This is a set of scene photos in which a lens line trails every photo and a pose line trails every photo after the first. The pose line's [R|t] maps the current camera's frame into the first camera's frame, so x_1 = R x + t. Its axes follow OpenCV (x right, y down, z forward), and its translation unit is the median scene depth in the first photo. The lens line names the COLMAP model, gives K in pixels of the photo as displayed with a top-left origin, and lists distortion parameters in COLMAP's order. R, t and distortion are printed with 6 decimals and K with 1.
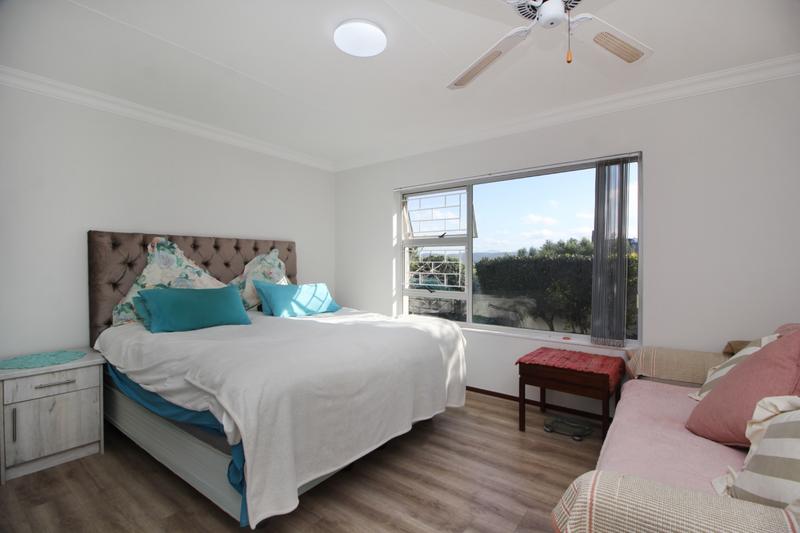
lens RADIAL K [[372.2, 0, 408.6], [0, 372.2, 265.4], [0, 0, 1]] dist [-0.003972, -0.000993]
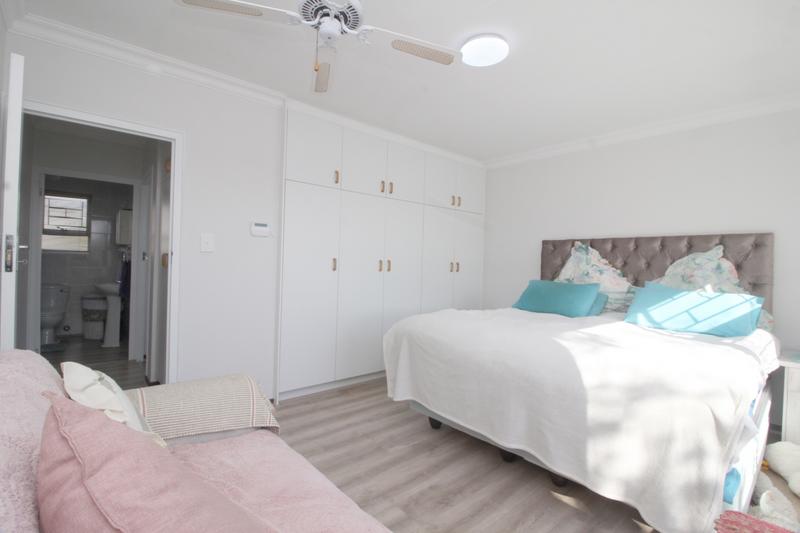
lens RADIAL K [[372.2, 0, 408.6], [0, 372.2, 265.4], [0, 0, 1]] dist [-0.003972, -0.000993]
pose [[-0.205494, 0.008784, -0.978619, 0.665999], [-0.024604, 0.999597, 0.014139, 0.001403], [0.978349, 0.026983, -0.205195, 0.688661]]
